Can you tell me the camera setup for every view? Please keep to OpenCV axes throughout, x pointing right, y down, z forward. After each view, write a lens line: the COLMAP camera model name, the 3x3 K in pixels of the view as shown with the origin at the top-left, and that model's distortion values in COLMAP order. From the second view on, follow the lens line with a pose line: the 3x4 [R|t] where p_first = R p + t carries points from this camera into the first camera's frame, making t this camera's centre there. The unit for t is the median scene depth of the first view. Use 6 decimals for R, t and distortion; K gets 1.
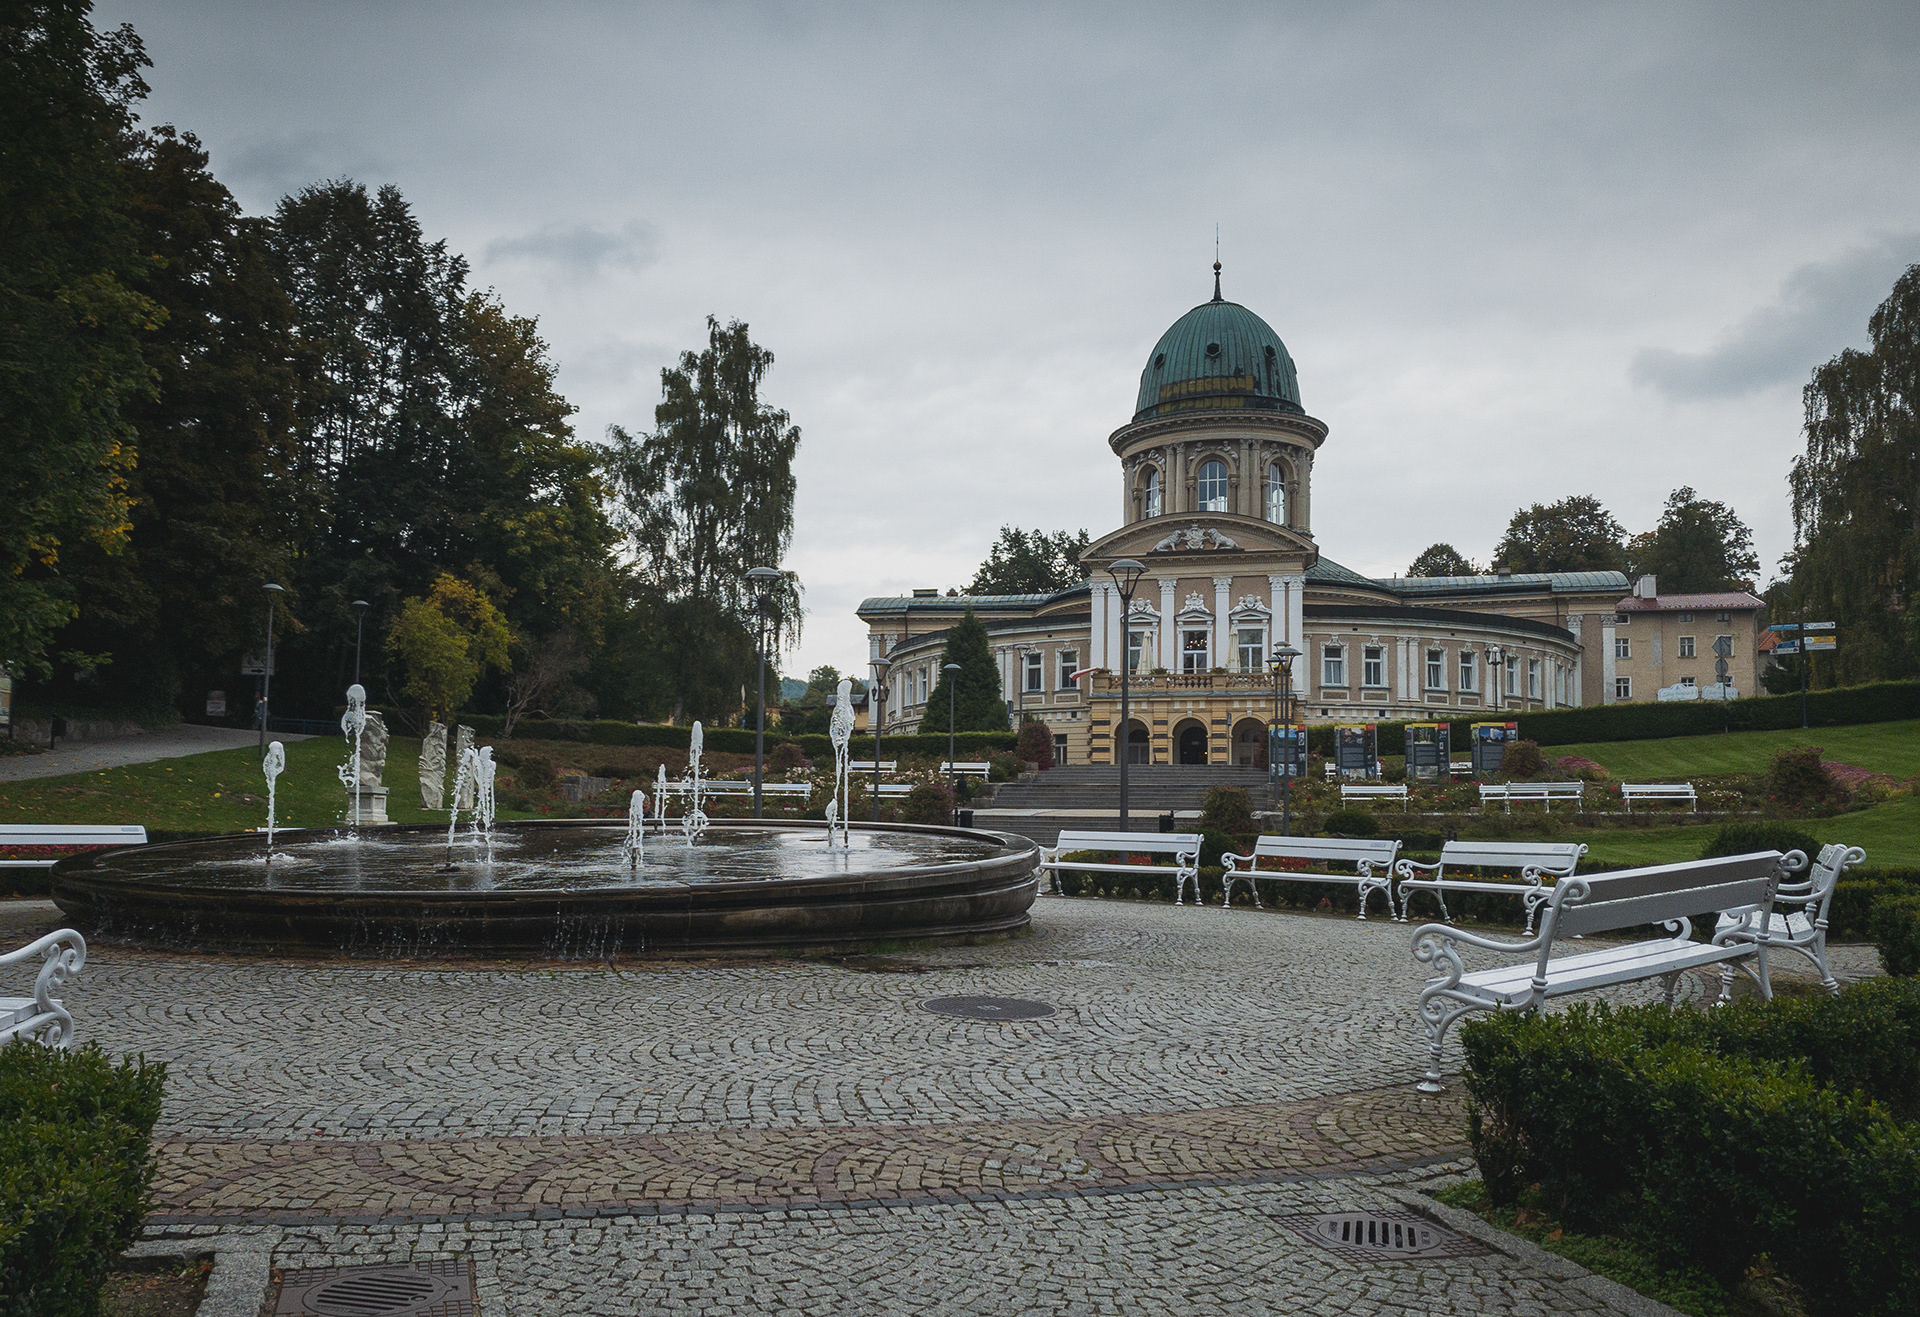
lens RADIAL K [[1633.9, 0, 891.7], [0, 1633.9, 698.4], [0, 0, 1]] dist [0.111599, -0.005741]
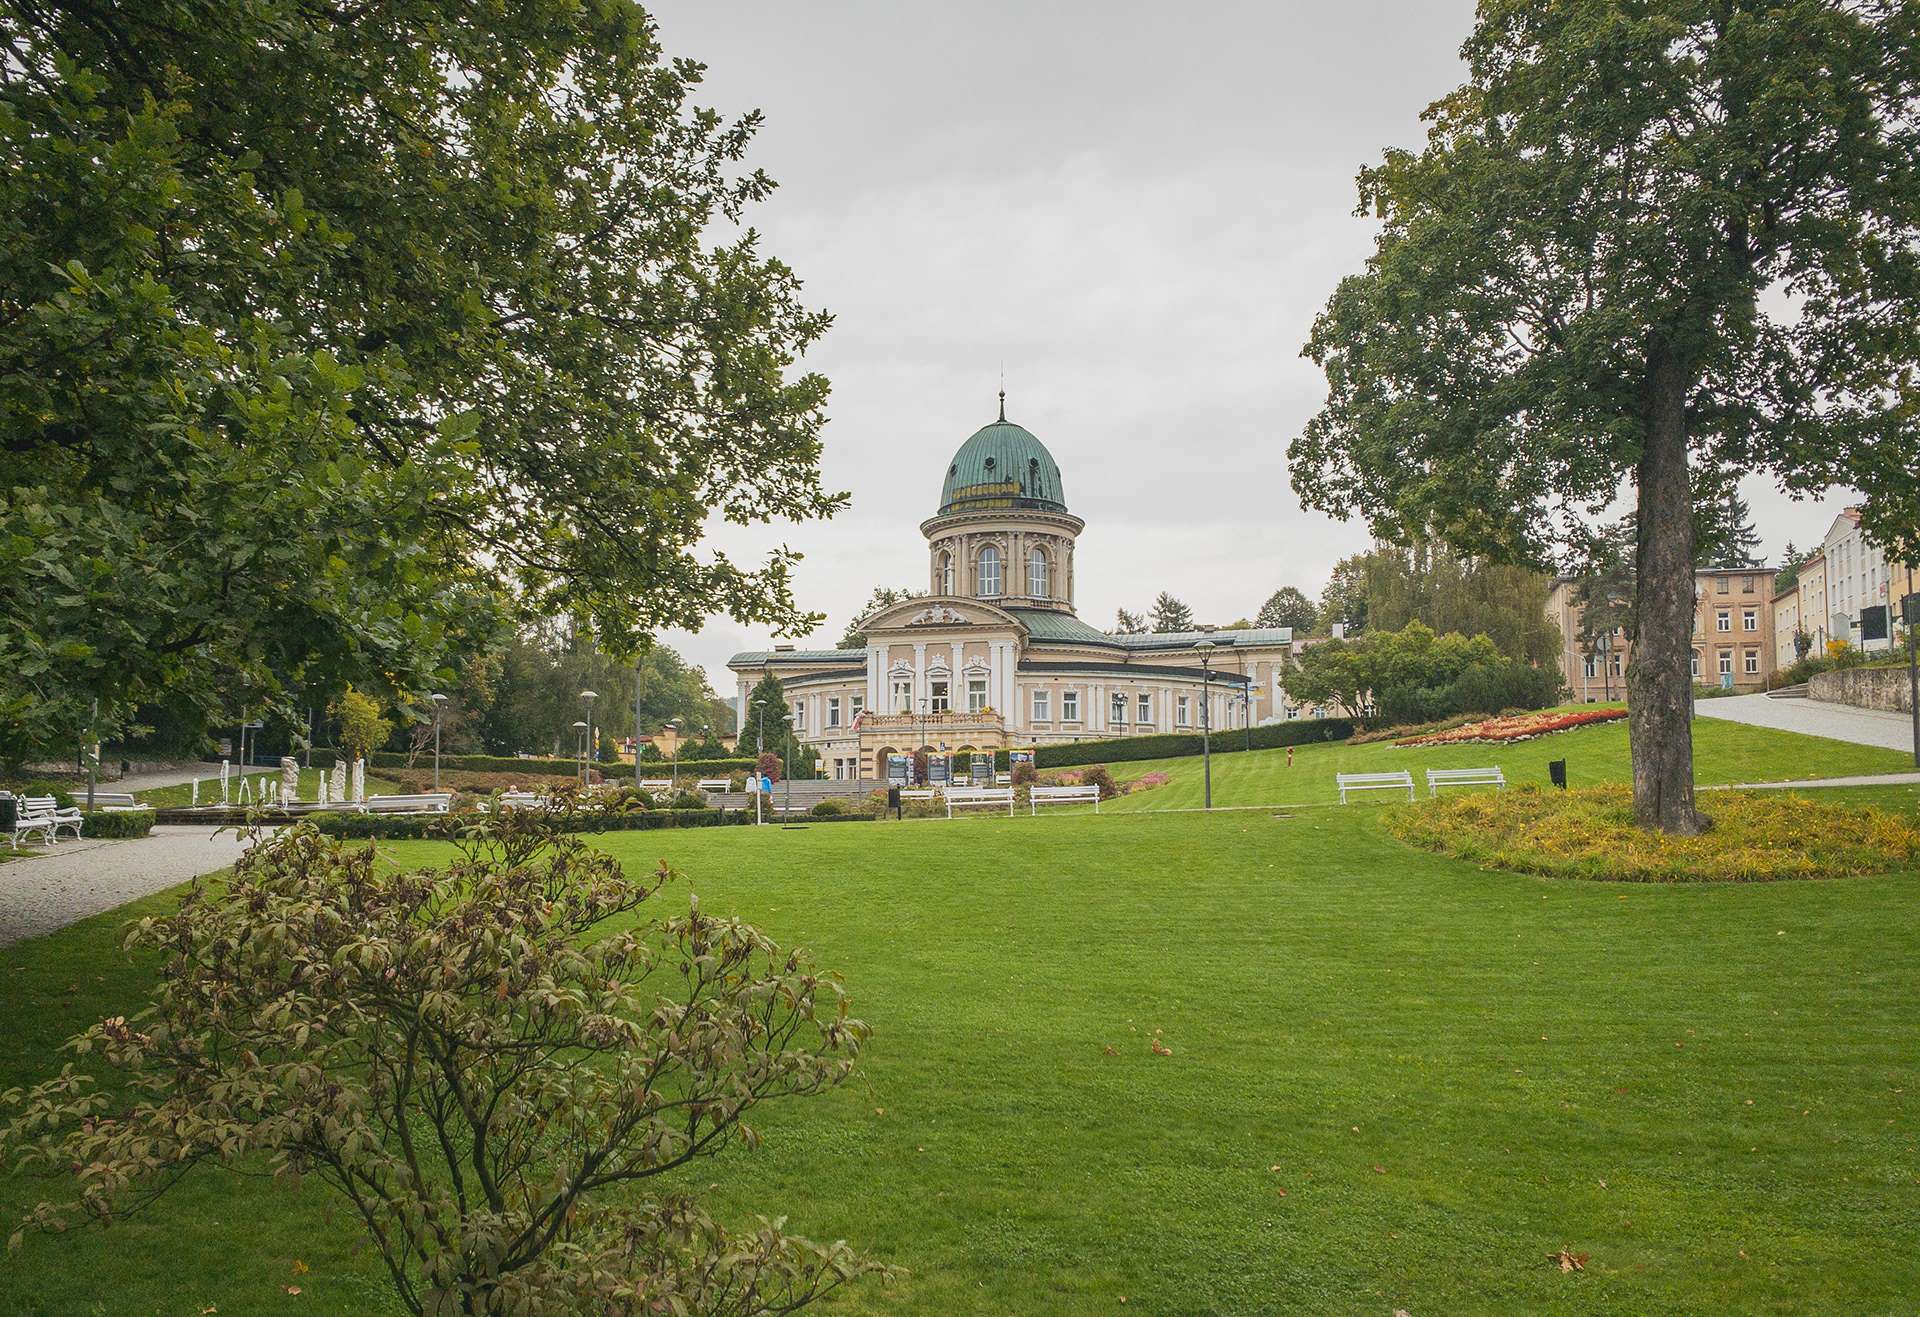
lens RADIAL K [[1633.9, 0, 891.7], [0, 1633.9, 698.4], [0, 0, 1]] dist [0.111599, -0.005741]
pose [[0.999676, -0.012920, -0.021945, 0.172173], [0.012676, 0.999857, -0.011236, -0.012169], [0.022087, 0.010954, 0.999696, -0.365891]]
